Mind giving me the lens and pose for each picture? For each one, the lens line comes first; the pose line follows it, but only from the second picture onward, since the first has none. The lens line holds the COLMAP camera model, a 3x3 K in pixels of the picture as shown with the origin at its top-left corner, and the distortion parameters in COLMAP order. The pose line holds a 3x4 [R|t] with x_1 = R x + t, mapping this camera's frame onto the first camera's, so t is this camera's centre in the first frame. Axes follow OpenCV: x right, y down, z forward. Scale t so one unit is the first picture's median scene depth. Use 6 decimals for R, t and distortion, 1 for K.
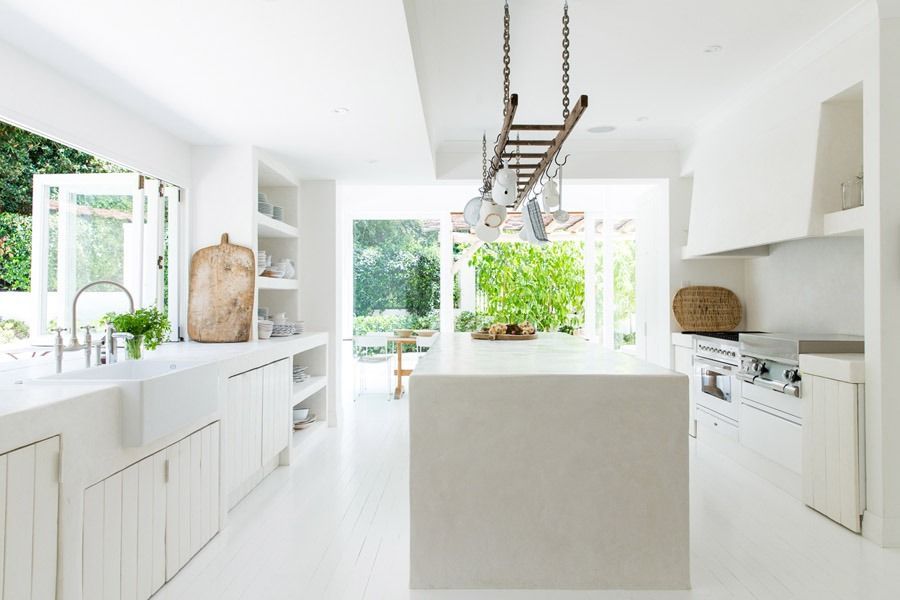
lens RADIAL K [[614.4, 0, 445.1], [0, 614.4, 295.6], [0, 0, 1]] dist [0.001404, -0.002720]
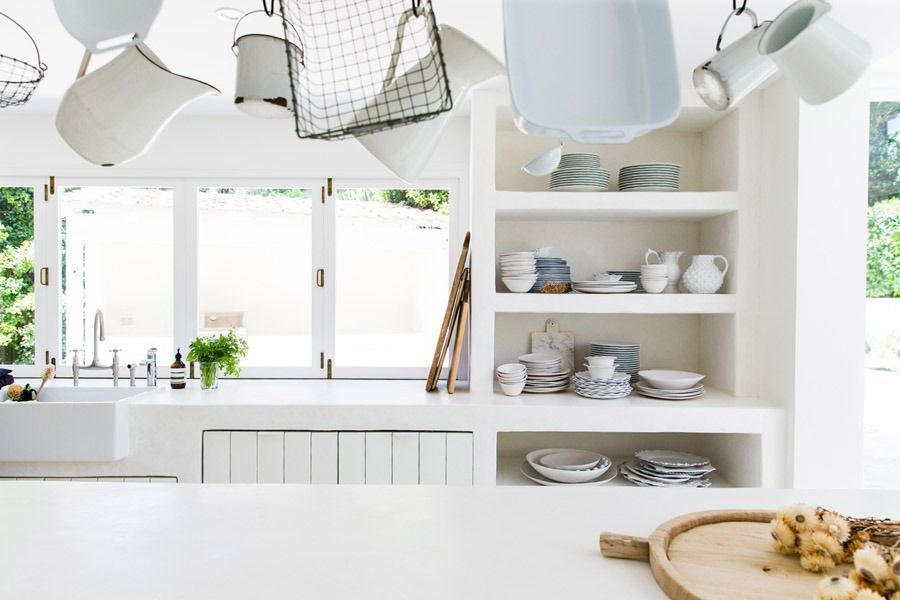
lens RADIAL K [[614.4, 0, 447.1], [0, 614.4, 302.7], [0, 0, 1]] dist [0.001404, -0.002720]
pose [[0.032883, 0.018500, -0.999288, 0.295392], [-0.003439, 0.999825, 0.018396, -0.031194], [0.999453, 0.002831, 0.032941, 0.854634]]
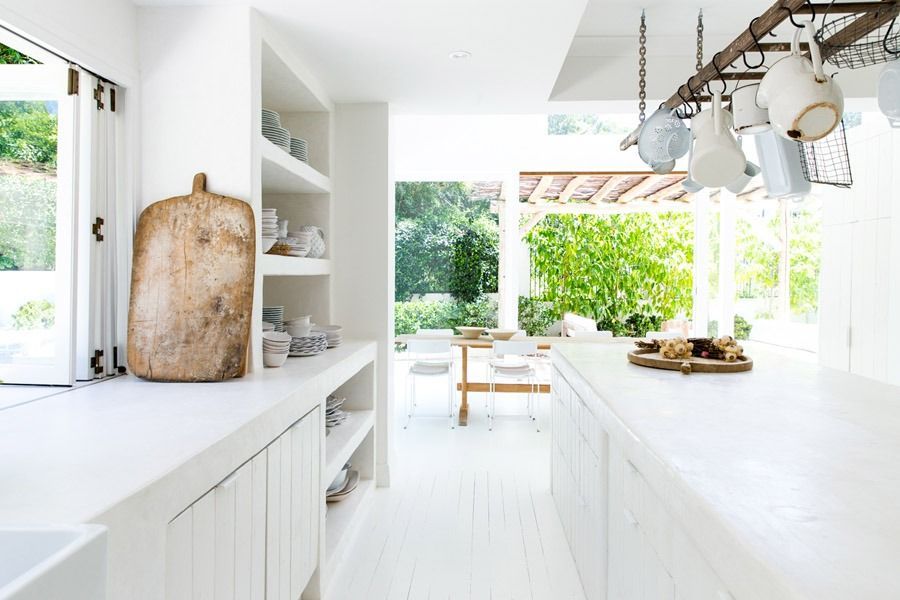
lens RADIAL K [[614.4, 0, 449.3], [0, 614.4, 296.9], [0, 0, 1]] dist [0.001404, -0.002720]
pose [[0.999660, 0.007709, -0.024926, -0.114210], [-0.006745, 0.999234, 0.038553, -0.014298], [0.025204, -0.038371, 0.998946, 0.419460]]
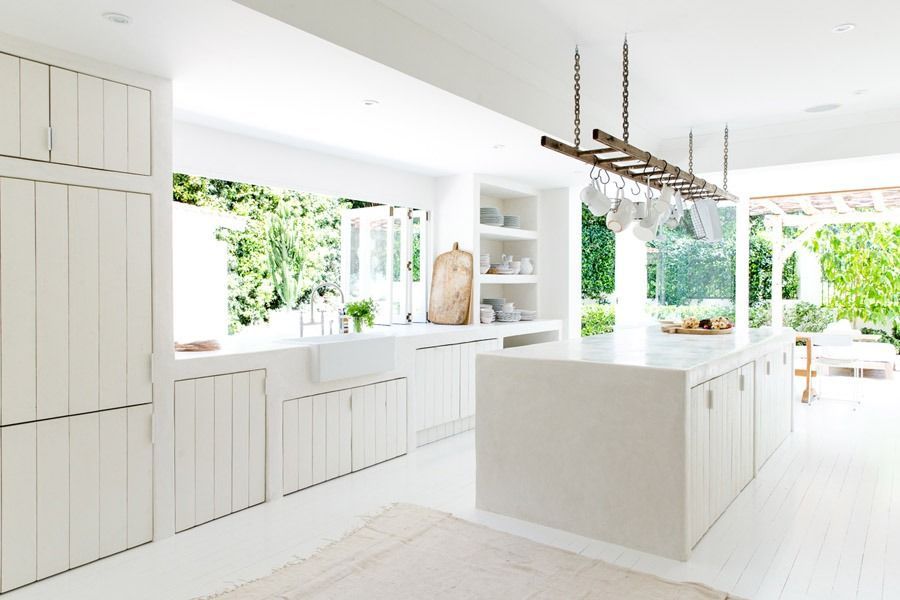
lens RADIAL K [[614.4, 0, 441.6], [0, 614.4, 287.9], [0, 0, 1]] dist [0.001404, -0.002720]
pose [[0.810040, 0.005523, -0.586348, 0.351757], [0.001293, 0.999936, 0.011205, -0.016253], [0.586373, -0.009834, 0.809982, -0.079219]]
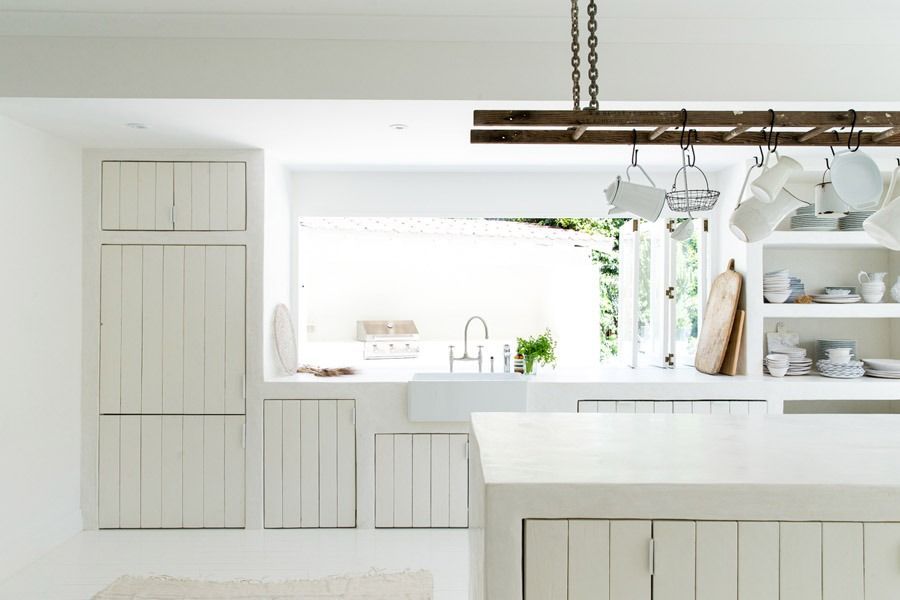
lens RADIAL K [[614.4, 0, 447.3], [0, 614.4, 294.5], [0, 0, 1]] dist [0.001404, -0.002720]
pose [[0.023450, -0.003327, -0.999719, 0.519629], [0.001772, 0.999993, -0.003286, -0.040056], [0.999723, -0.001694, 0.023456, 0.484348]]
